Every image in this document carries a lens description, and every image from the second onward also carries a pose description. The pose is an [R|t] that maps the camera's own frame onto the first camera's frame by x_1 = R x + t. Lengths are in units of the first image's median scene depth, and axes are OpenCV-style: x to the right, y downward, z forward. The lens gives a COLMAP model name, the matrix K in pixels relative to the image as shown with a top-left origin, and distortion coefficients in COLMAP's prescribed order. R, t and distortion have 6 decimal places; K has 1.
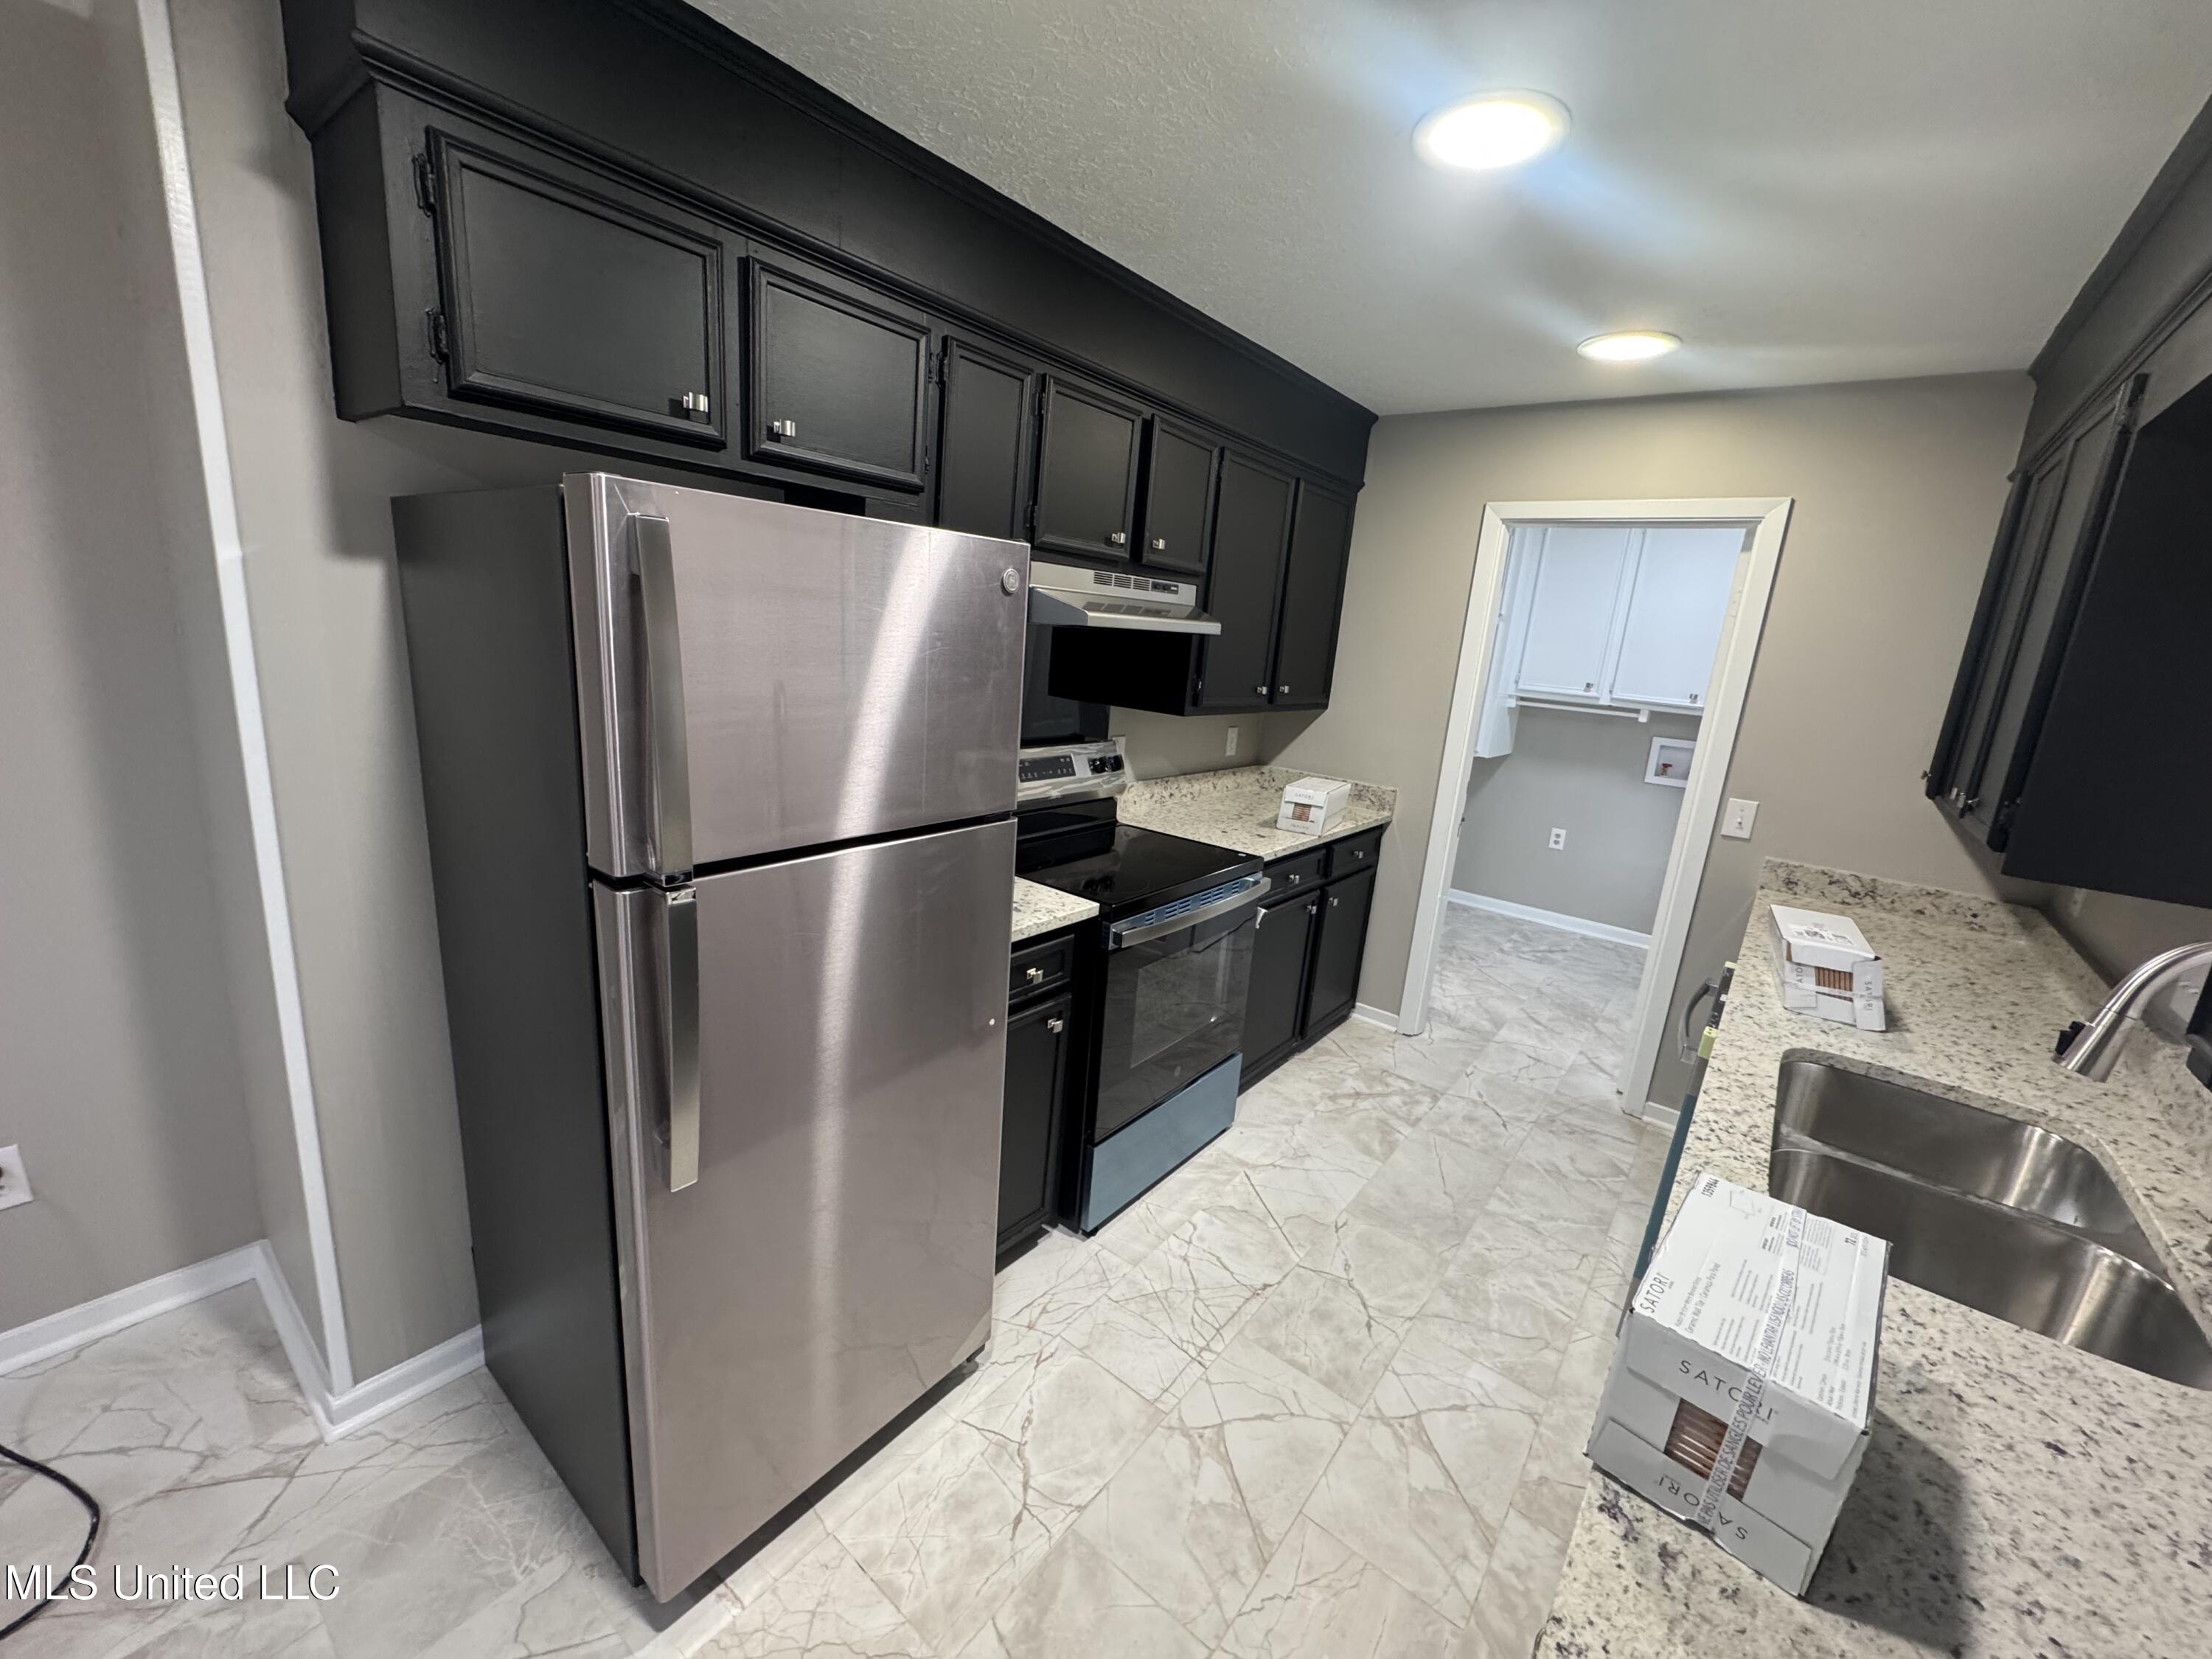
lens RADIAL K [[876.4, 0, 1106.0], [0, 876.4, 829.5], [0, 0, 1]] dist [-0.000579, 0.000057]
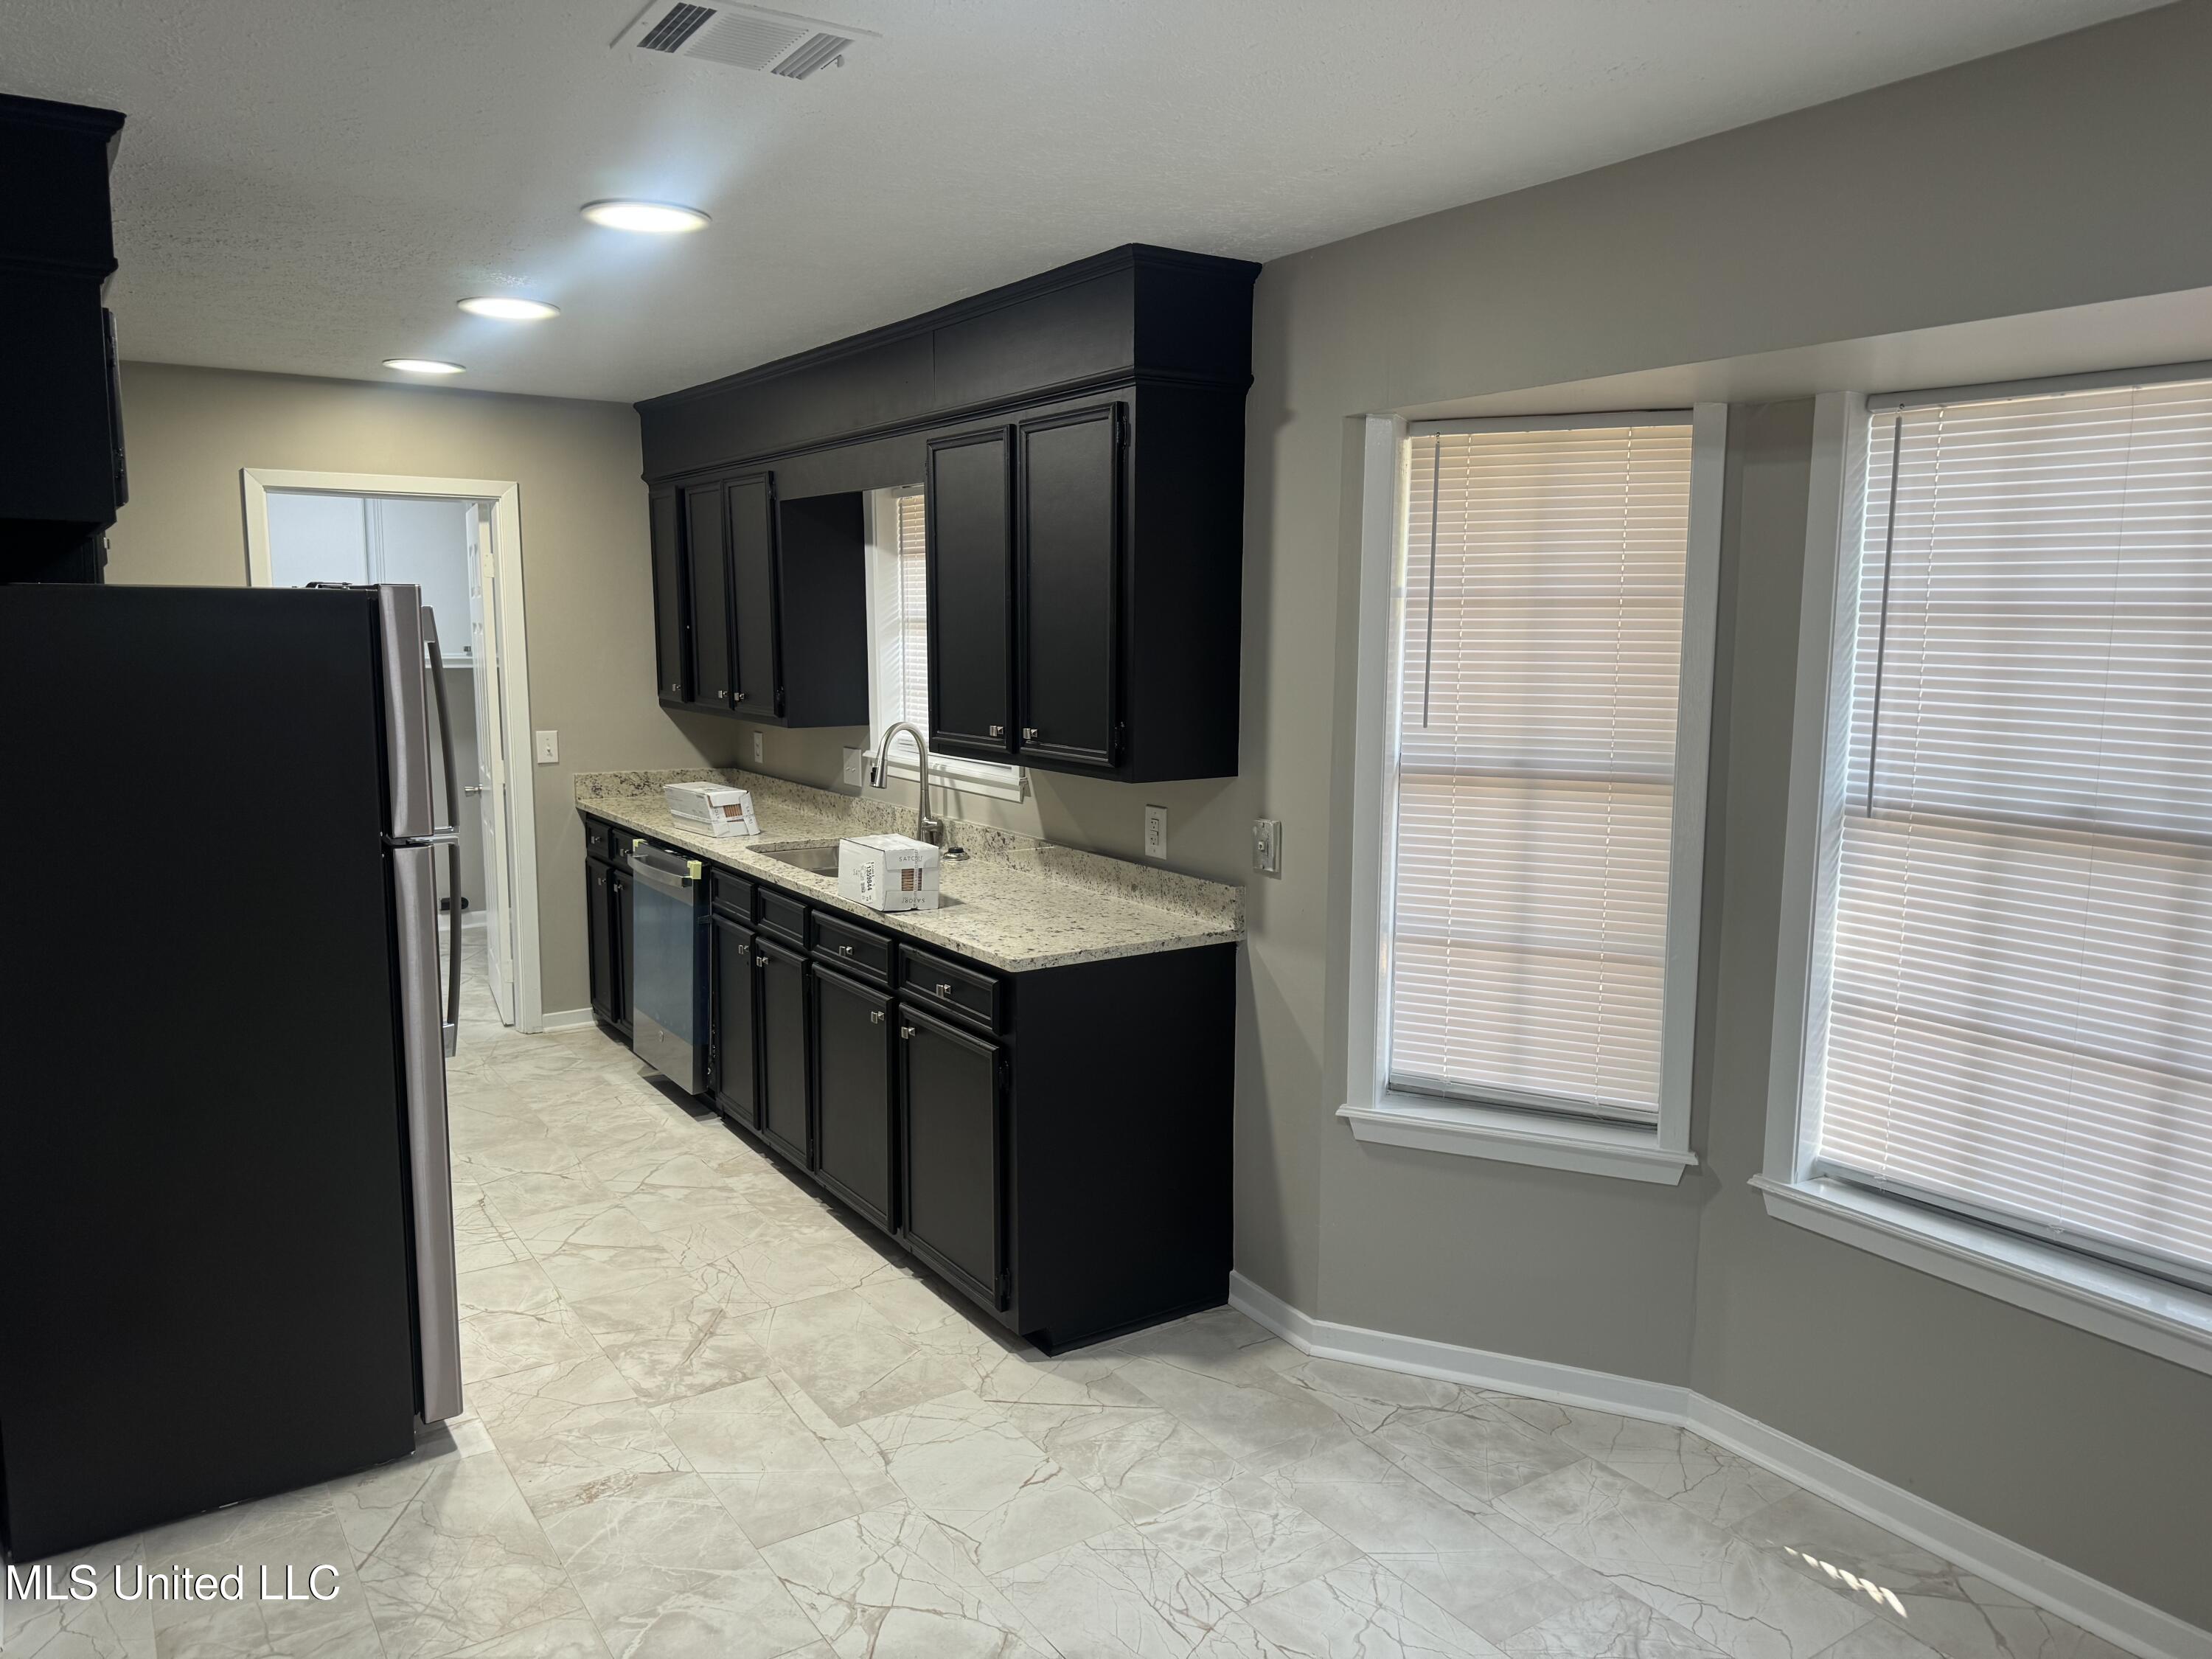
lens RADIAL K [[1569.2, 0, 1106.0], [0, 1569.2, 829.5], [0, 0, 1]] dist [0.001830, 0.000555]
pose [[0.297528, -0.203410, 0.932792, -1.301443], [0.227582, 0.963985, 0.137622, -0.031458], [-0.927191, 0.171341, 0.333105, -0.475179]]
